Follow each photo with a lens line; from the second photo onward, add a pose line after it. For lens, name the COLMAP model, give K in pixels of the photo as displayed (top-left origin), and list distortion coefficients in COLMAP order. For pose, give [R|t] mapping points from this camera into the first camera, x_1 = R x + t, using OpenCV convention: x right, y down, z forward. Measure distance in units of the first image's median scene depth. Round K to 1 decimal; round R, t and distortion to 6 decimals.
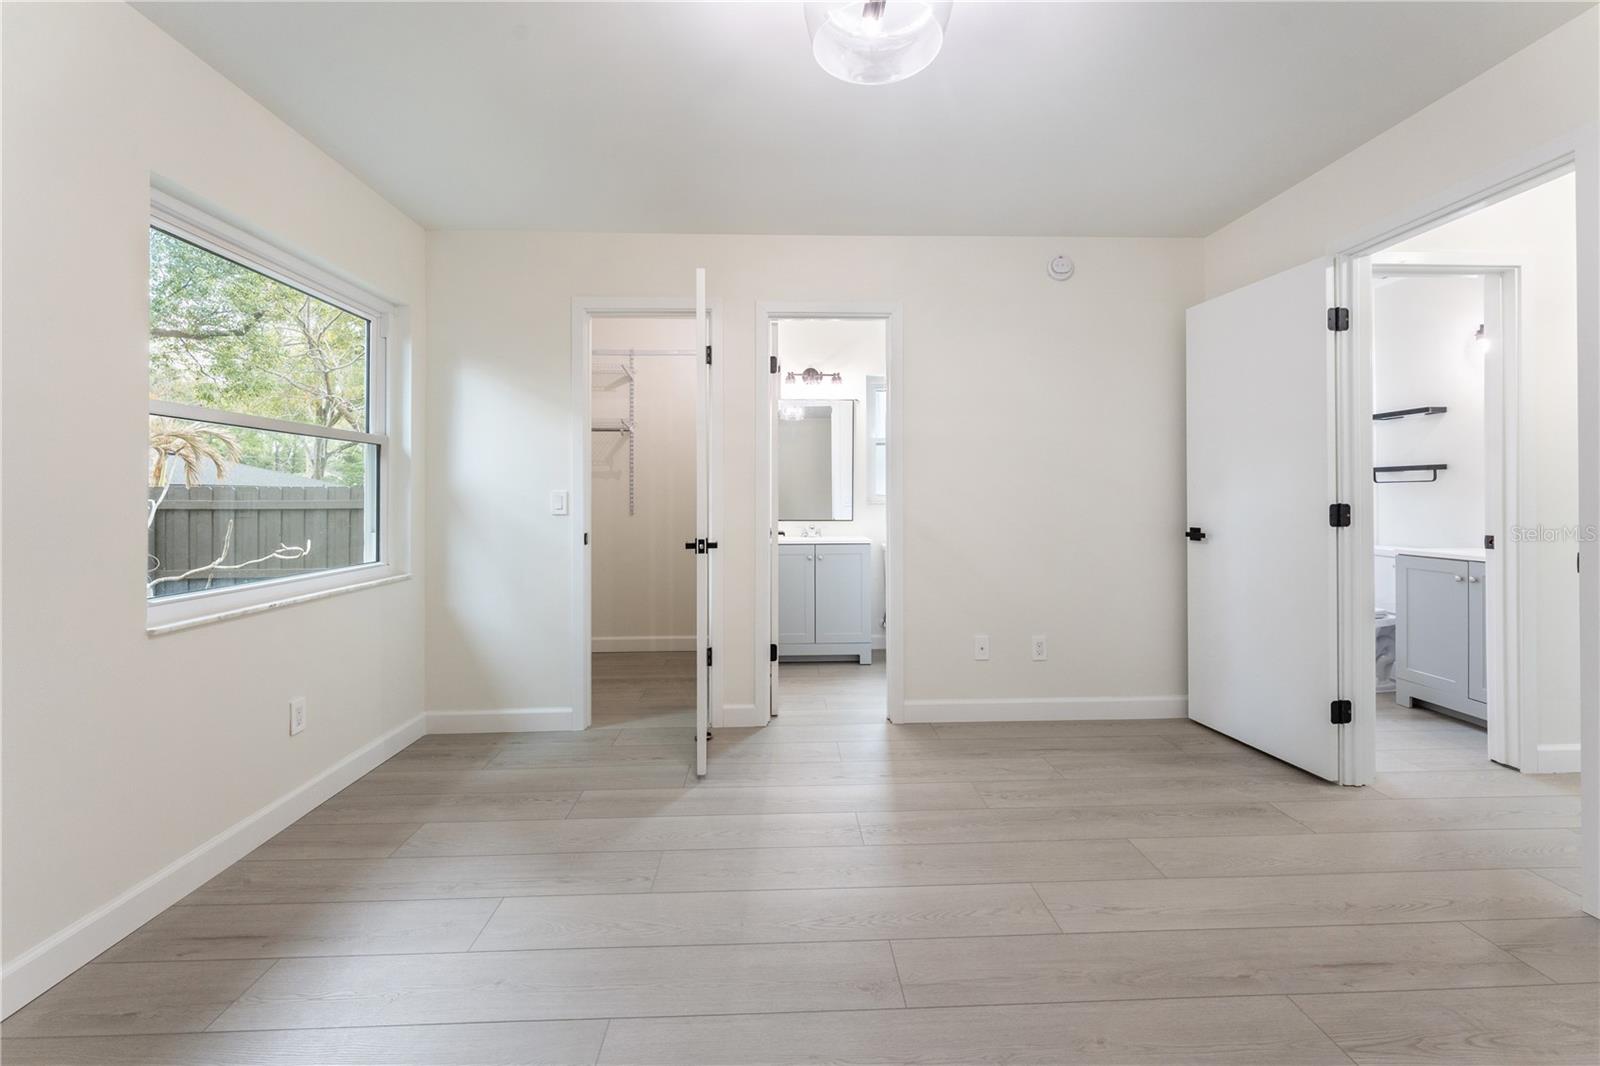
lens RADIAL K [[640.3, 0, 803.0], [0, 640.3, 518.9], [0, 0, 1]] dist [-0.001685, -0.000198]
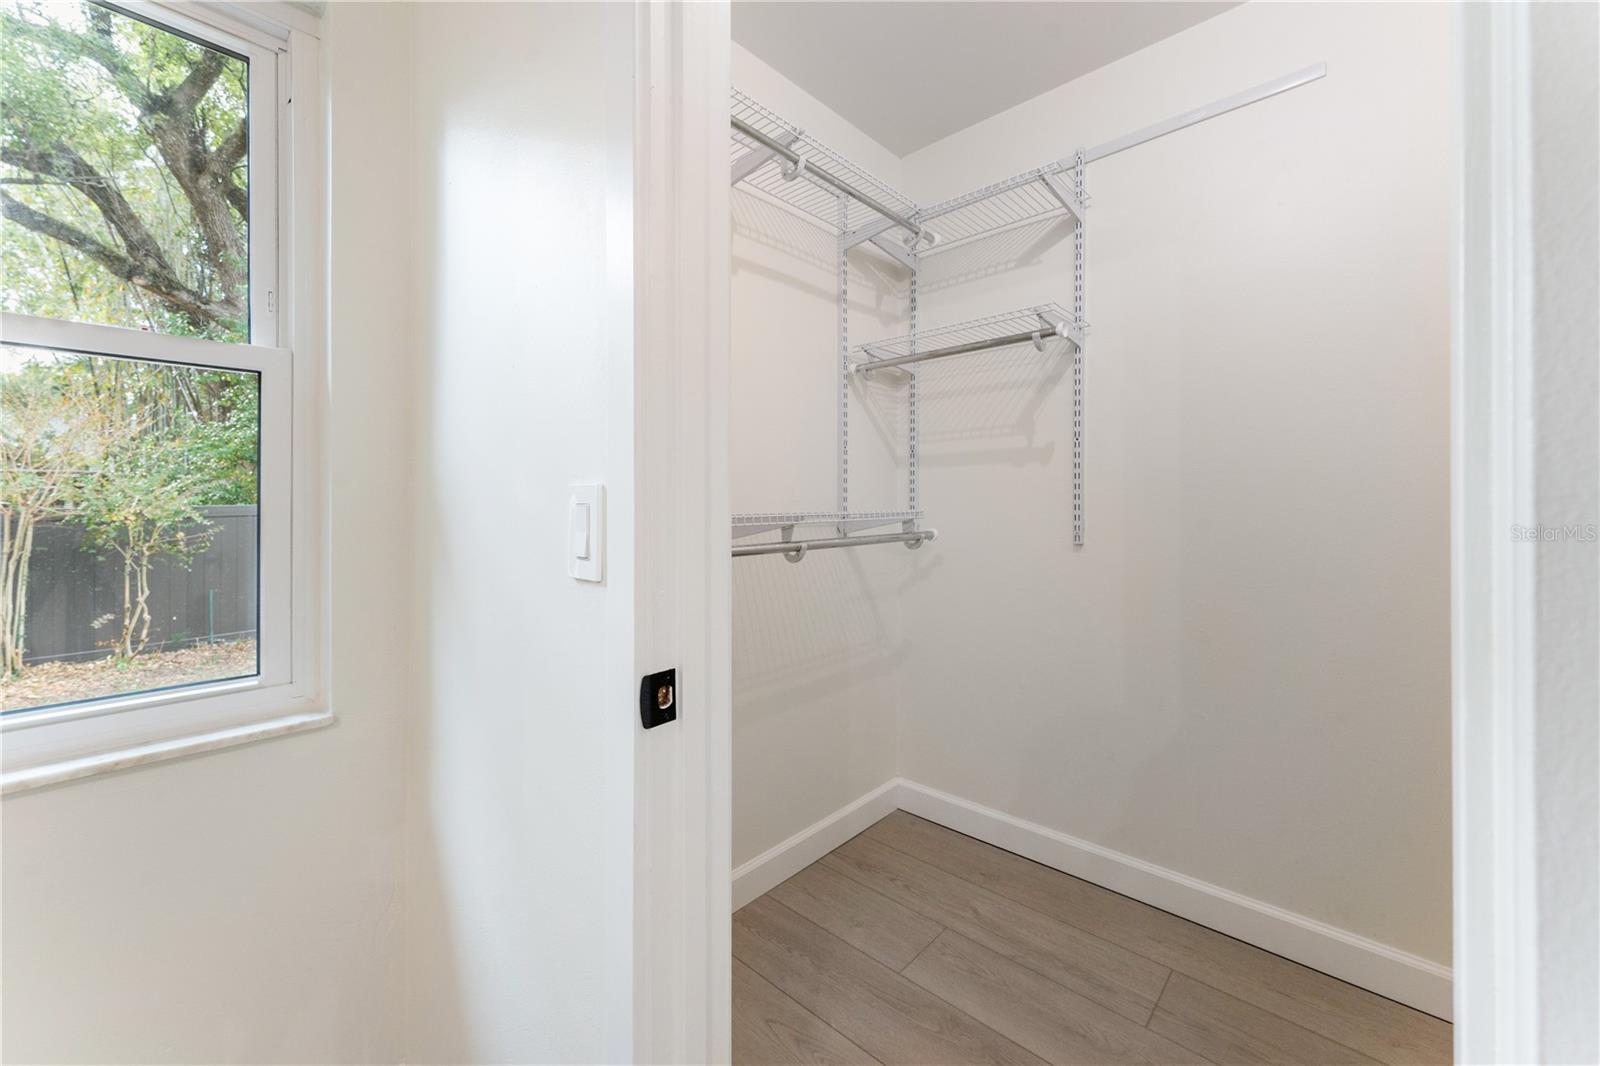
lens RADIAL K [[640.3, 0, 803.0], [0, 640.3, 518.9], [0, 0, 1]] dist [-0.001685, -0.000198]
pose [[0.720504, -0.001292, -0.693449, -0.108508], [-0.018023, 0.999626, -0.020589, -0.013559], [0.693216, 0.027332, 0.720211, 0.580935]]
